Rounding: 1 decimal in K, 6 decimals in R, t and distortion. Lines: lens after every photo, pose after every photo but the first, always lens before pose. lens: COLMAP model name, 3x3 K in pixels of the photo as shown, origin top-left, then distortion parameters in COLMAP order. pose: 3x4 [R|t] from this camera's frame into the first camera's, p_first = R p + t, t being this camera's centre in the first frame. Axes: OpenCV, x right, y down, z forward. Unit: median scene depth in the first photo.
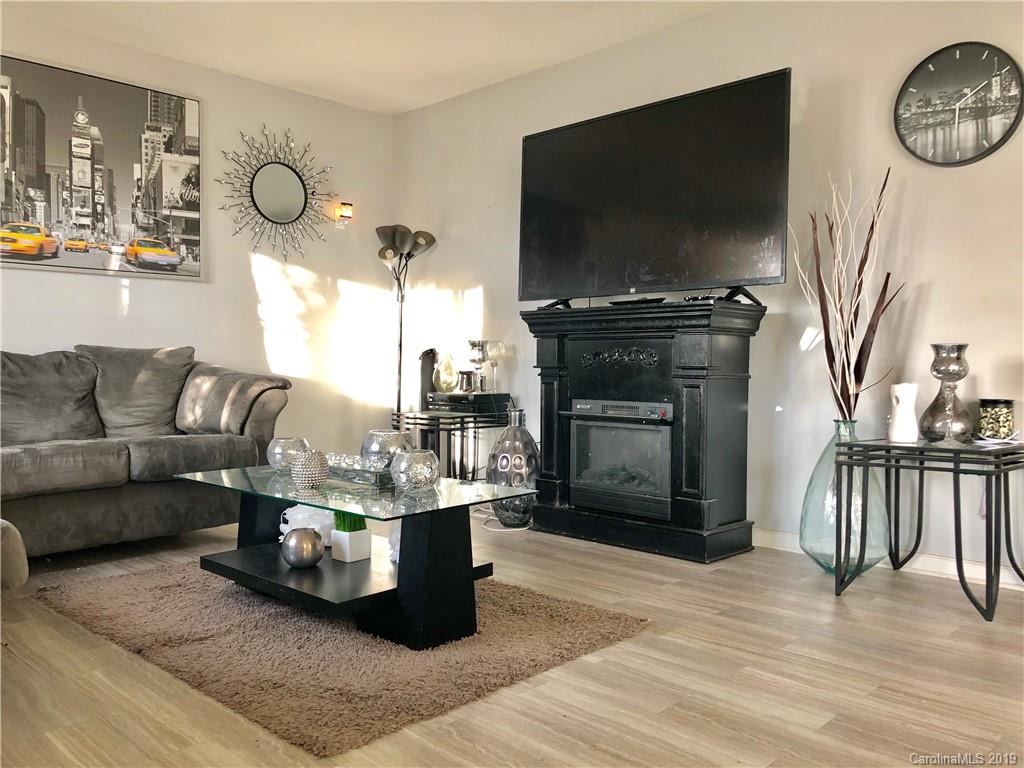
lens RADIAL K [[834.5, 0, 524.6], [0, 834.5, 372.9], [0, 0, 1]] dist [0.027654, -0.018190]
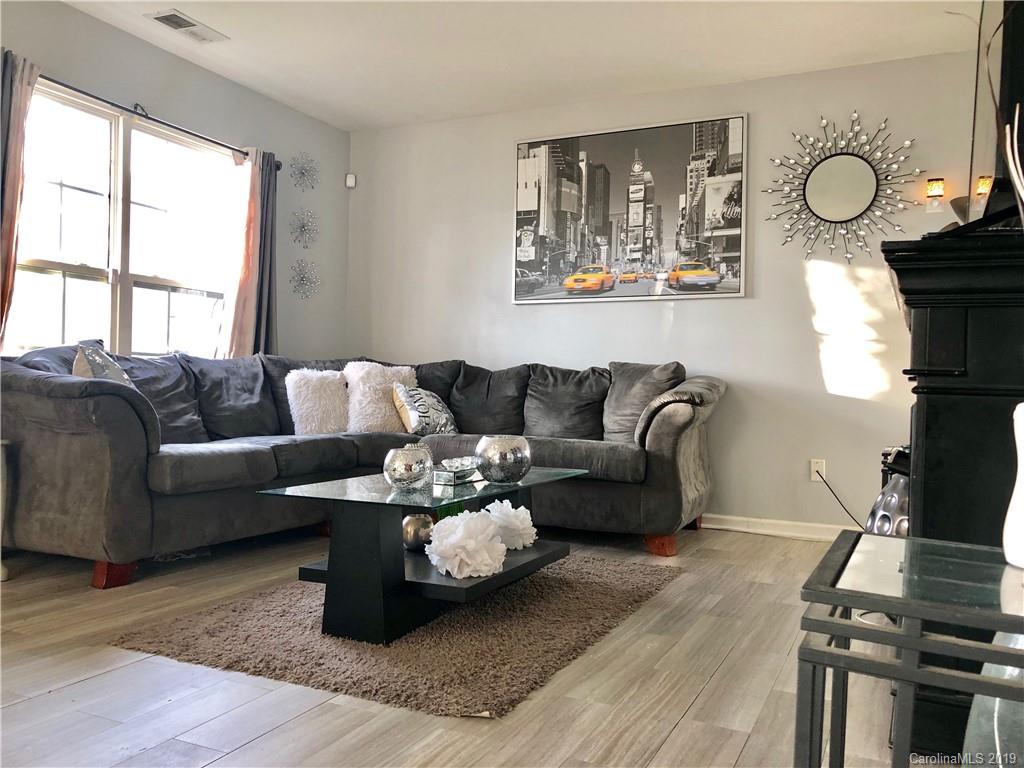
lens RADIAL K [[834.5, 0, 516.1], [0, 834.5, 381.2], [0, 0, 1]] dist [0.027654, -0.018190]
pose [[0.304548, -0.002984, -0.952492, 0.518161], [-0.036685, 0.999216, -0.014860, 0.015244], [0.951790, 0.039468, 0.304199, 0.497545]]
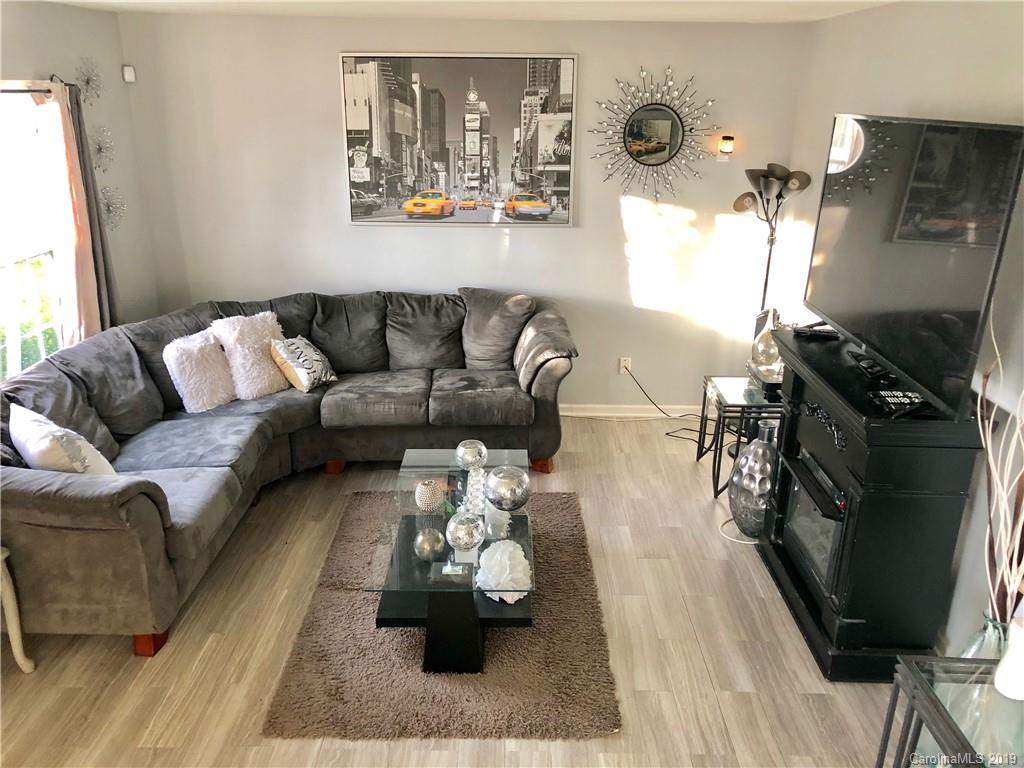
lens RADIAL K [[834.5, 0, 517.8], [0, 834.5, 381.0], [0, 0, 1]] dist [0.027654, -0.018190]
pose [[0.687378, 0.245015, -0.683725, 0.430531], [-0.023290, 0.948332, 0.316424, -0.294821], [0.725926, -0.201579, 0.657569, 0.178579]]
